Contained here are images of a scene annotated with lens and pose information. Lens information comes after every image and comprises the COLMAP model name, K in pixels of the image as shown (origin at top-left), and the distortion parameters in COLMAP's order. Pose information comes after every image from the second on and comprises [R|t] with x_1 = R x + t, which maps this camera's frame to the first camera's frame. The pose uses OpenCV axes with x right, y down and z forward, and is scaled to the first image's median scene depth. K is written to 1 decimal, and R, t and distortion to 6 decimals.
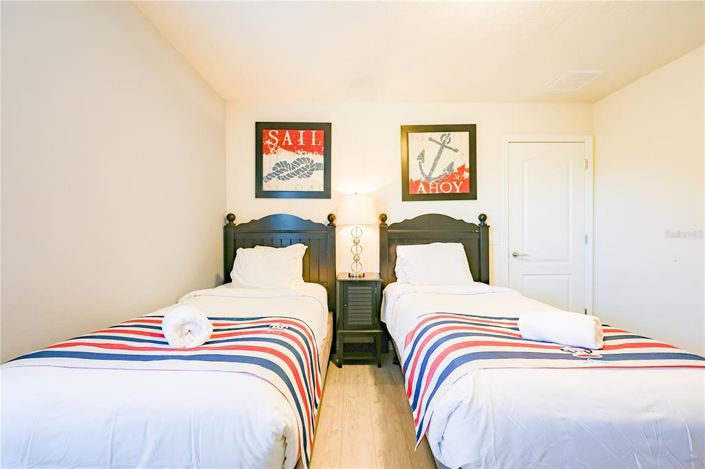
lens RADIAL K [[281.6, 0, 354.8], [0, 281.6, 236.0], [0, 0, 1]] dist [-0.000650, -0.000068]
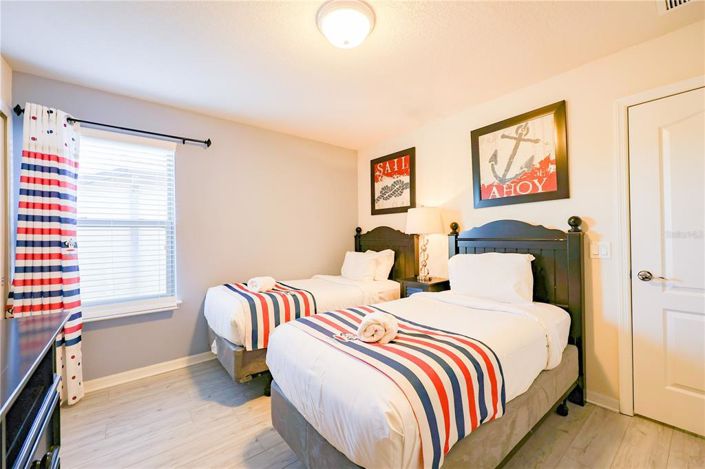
lens RADIAL K [[281.6, 0, 357.5], [0, 281.6, 237.1], [0, 0, 1]] dist [-0.000650, -0.000068]
pose [[0.625697, -0.004287, -0.780054, 0.675437], [-0.011769, 0.999819, -0.014935, -0.006576], [0.779977, 0.018525, 0.625533, 0.088558]]
